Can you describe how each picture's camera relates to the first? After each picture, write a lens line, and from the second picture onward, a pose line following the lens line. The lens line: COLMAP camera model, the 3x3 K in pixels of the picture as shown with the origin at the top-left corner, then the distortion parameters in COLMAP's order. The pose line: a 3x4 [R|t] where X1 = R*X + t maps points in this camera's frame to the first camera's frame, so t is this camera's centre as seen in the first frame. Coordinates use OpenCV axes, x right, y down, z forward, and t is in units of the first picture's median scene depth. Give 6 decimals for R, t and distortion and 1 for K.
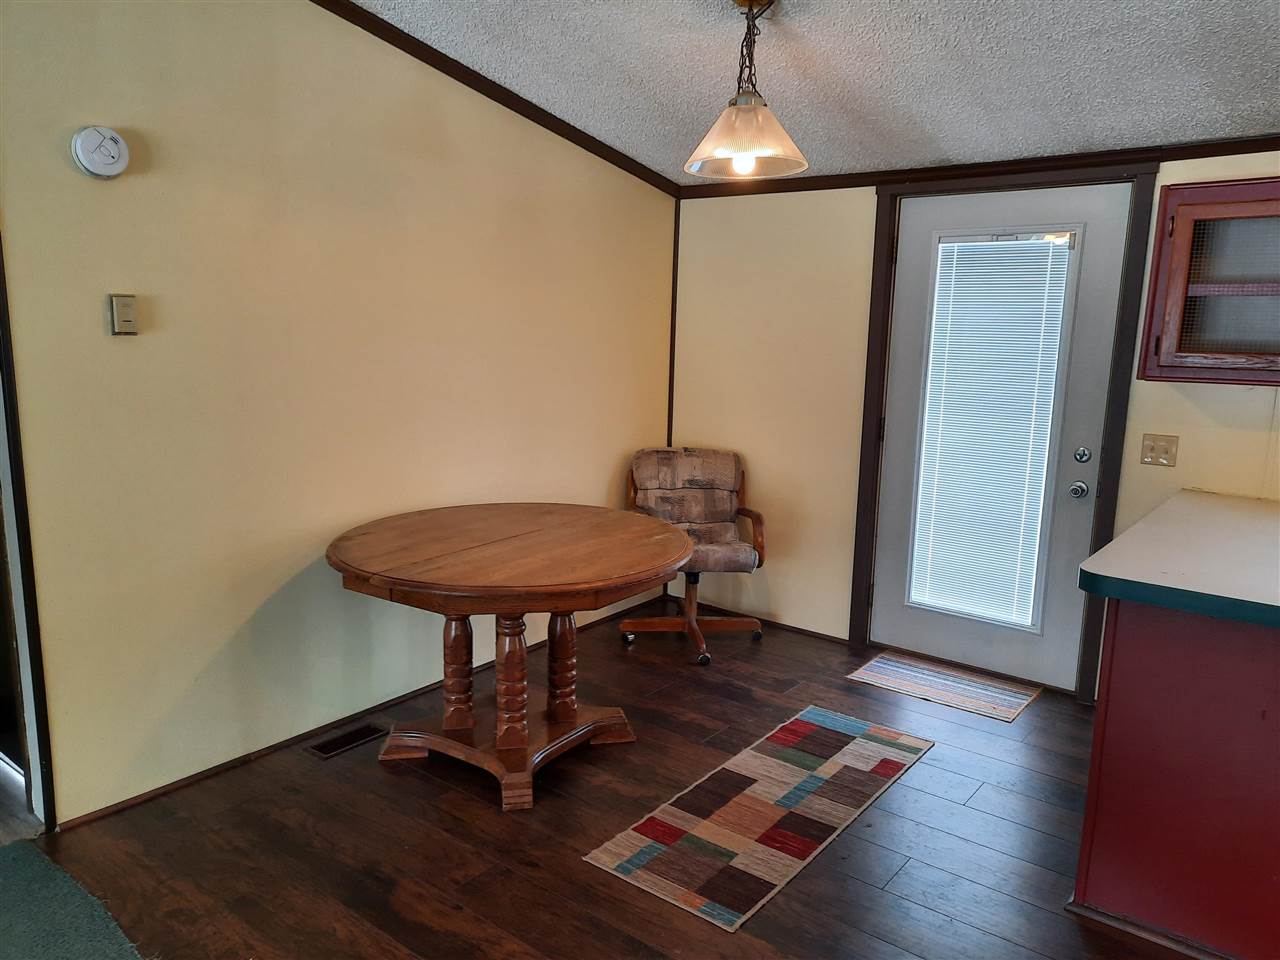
lens RADIAL K [[904.9, 0, 640.0], [0, 904.9, 480.0], [0, 0, 1]] dist [0.088396, -0.123426]
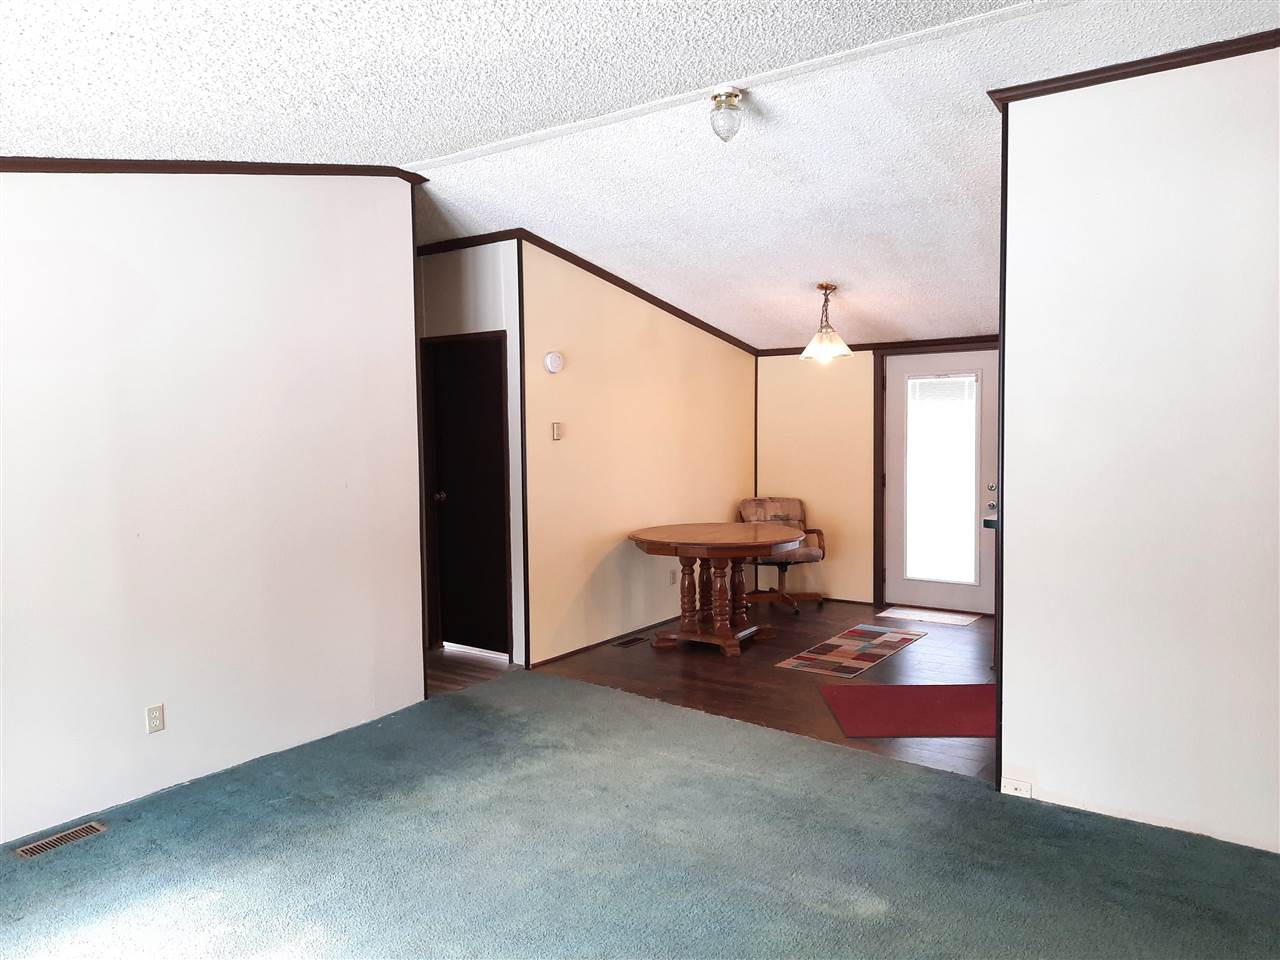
lens RADIAL K [[904.9, 0, 640.0], [0, 904.9, 480.0], [0, 0, 1]] dist [0.088396, -0.123426]
pose [[0.998497, -0.035847, 0.041467, -0.309468], [0.040304, 0.992870, -0.112181, 0.133606], [-0.037150, 0.113684, 0.992822, -0.816289]]
